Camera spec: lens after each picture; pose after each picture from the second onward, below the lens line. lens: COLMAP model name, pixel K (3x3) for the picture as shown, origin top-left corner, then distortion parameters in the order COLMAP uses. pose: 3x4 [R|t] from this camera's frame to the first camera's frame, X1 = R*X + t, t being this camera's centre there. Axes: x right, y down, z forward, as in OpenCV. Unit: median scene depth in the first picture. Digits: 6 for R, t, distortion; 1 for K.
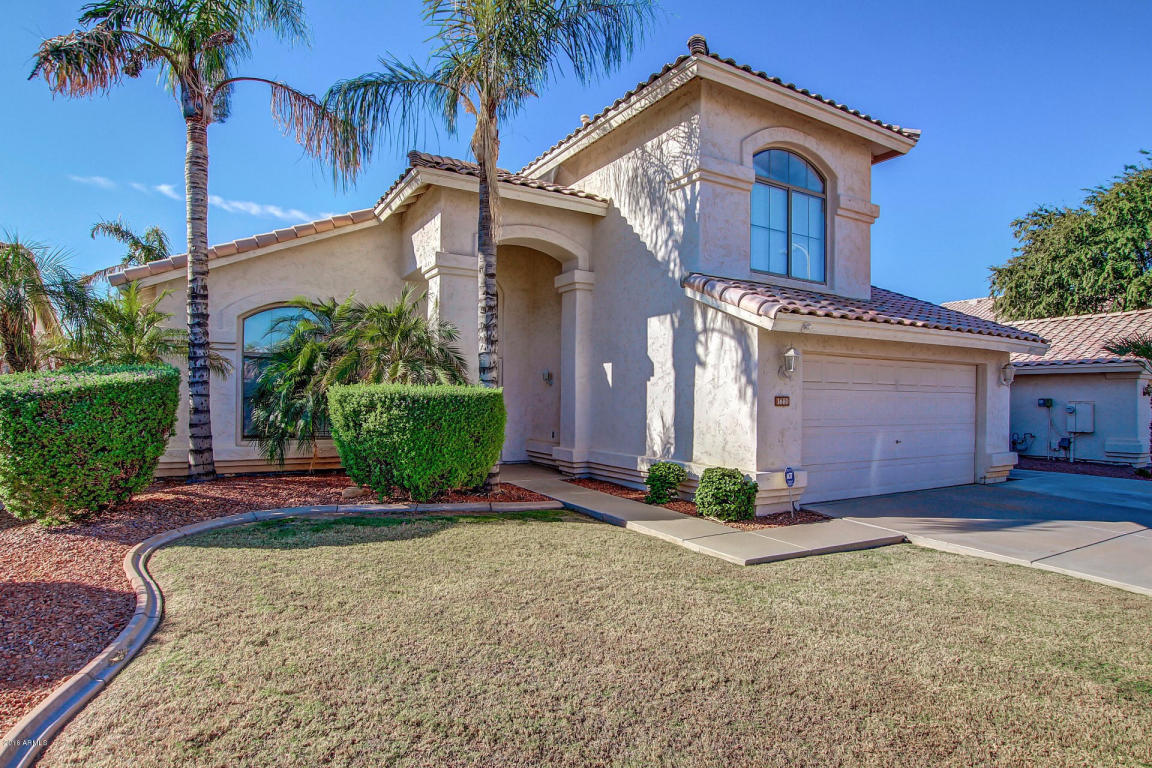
lens RADIAL K [[615.1, 0, 566.9], [0, 615.1, 390.6], [0, 0, 1]] dist [-0.013867, -0.000216]
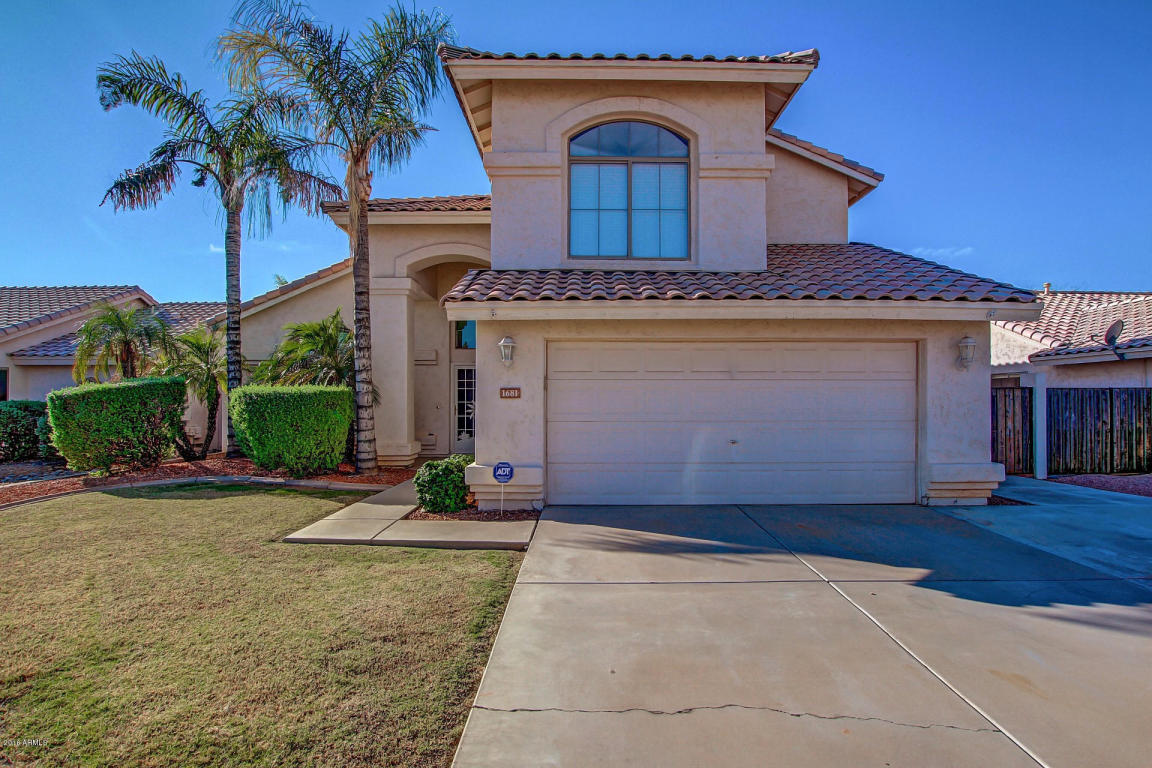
lens RADIAL K [[579.7, 0, 578.1], [0, 579.7, 390.0], [0, 0, 1]] dist [-0.017936, -0.000842]
pose [[0.866634, -0.023091, -0.498409, 0.724126], [0.013985, 0.999660, -0.021997, 0.027965], [0.498748, 0.012093, 0.866663, 0.225797]]
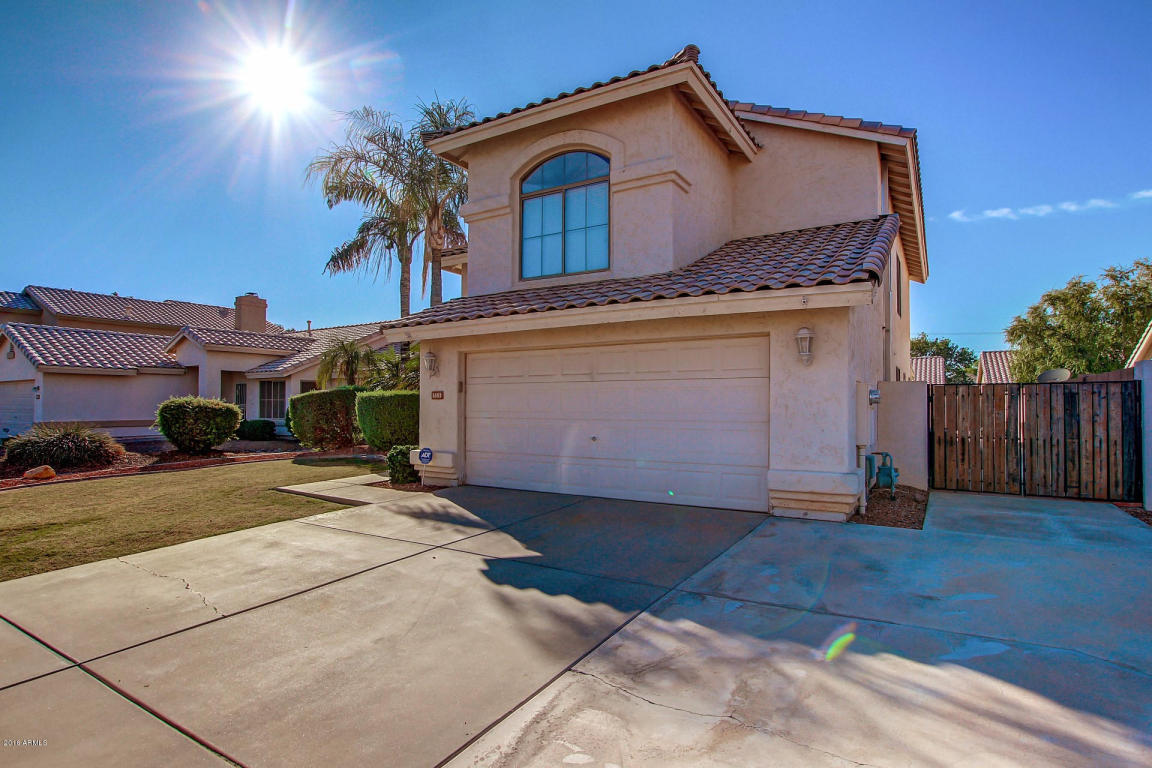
lens RADIAL K [[569.6, 0, 581.1], [0, 569.6, 387.7], [0, 0, 1]] dist [-0.000992, 0.006970]
pose [[0.491173, -0.036554, -0.870295, 1.211546], [0.013024, 0.999316, -0.034622, 0.037549], [0.870965, 0.005670, 0.491313, 0.564613]]
